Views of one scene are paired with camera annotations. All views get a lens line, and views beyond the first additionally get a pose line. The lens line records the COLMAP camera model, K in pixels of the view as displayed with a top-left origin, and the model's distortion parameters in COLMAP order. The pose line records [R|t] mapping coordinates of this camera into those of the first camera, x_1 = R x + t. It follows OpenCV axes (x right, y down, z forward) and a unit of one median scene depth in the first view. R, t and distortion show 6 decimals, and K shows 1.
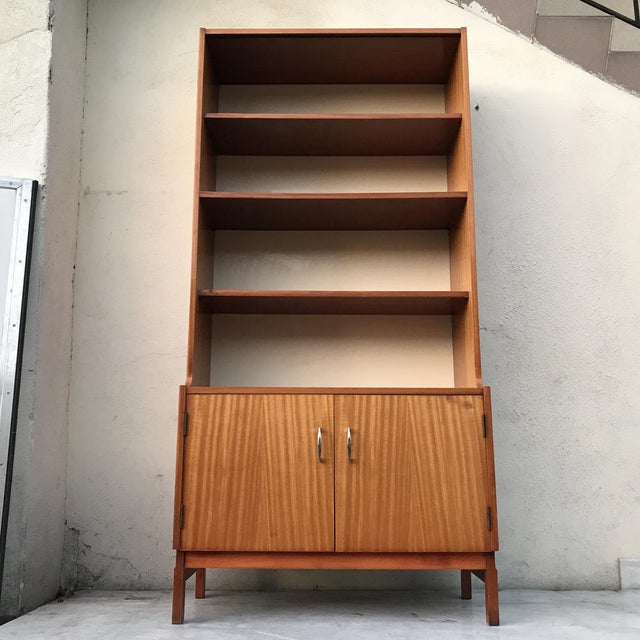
lens RADIAL K [[708.7, 0, 315.6], [0, 708.7, 309.5], [0, 0, 1]] dist [0.016580, 0.000000]
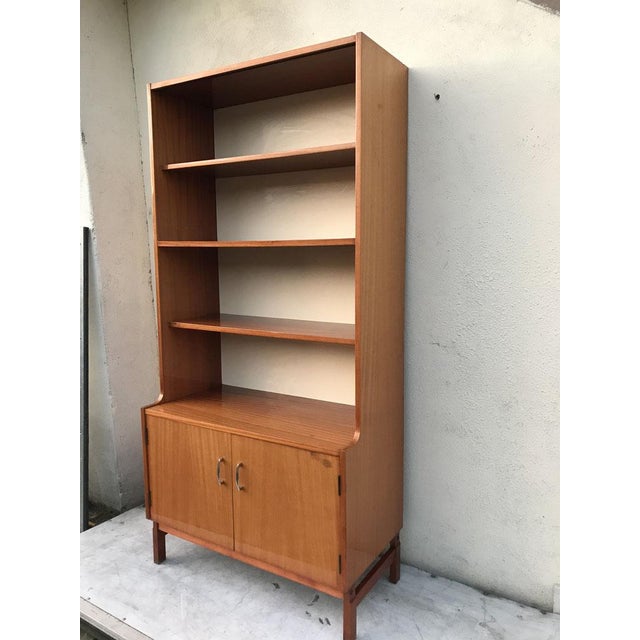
lens RADIAL K [[529.7, 0, 323.3], [0, 529.7, 314.4], [0, 0, 1]] dist [0.029278, -0.025076]
pose [[0.859890, 0.053100, -0.507710, 0.601255], [0.110965, 0.951350, 0.287436, -0.308062], [0.498273, -0.303501, 0.812164, 0.415200]]
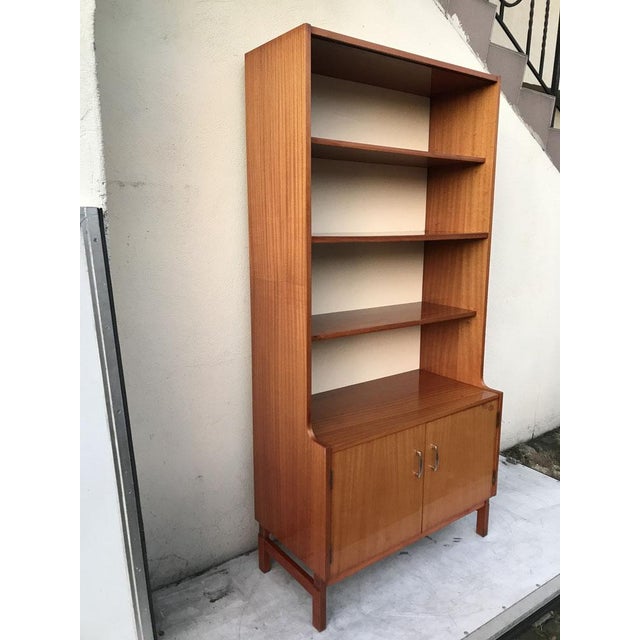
lens RADIAL K [[529.7, 0, 327.0], [0, 529.7, 313.9], [0, 0, 1]] dist [0.029278, -0.025076]
pose [[0.790668, -0.107344, 0.602761, -0.643299], [-0.126772, 0.934470, 0.332708, -0.340053], [-0.598977, -0.339475, 0.725247, 0.500090]]
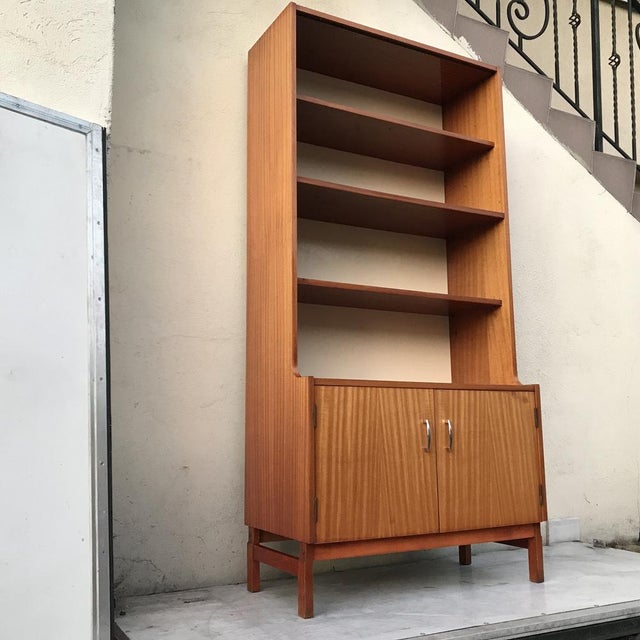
lens RADIAL K [[708.7, 0, 315.7], [0, 708.7, 308.1], [0, 0, 1]] dist [0.016580, 0.000000]
pose [[0.872849, 0.072180, 0.482622, -0.662953], [-0.088500, 0.996014, 0.011095, 0.001510], [-0.479898, -0.052396, 0.875758, 0.145781]]
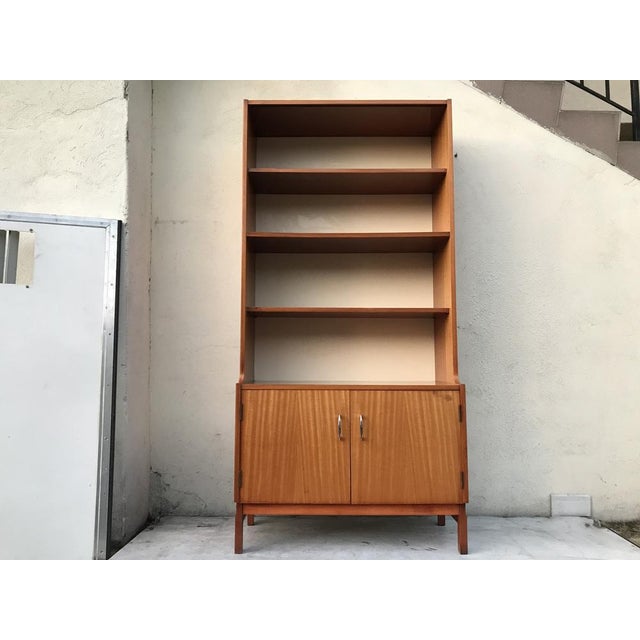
lens RADIAL K [[529.7, 0, 315.4], [0, 529.7, 313.0], [0, 0, 1]] dist [0.029278, -0.025076]
pose [[0.999995, -0.001285, 0.002977, -0.043094], [0.000958, 0.994203, 0.107519, -0.136212], [-0.003098, -0.107516, 0.994199, 0.006012]]
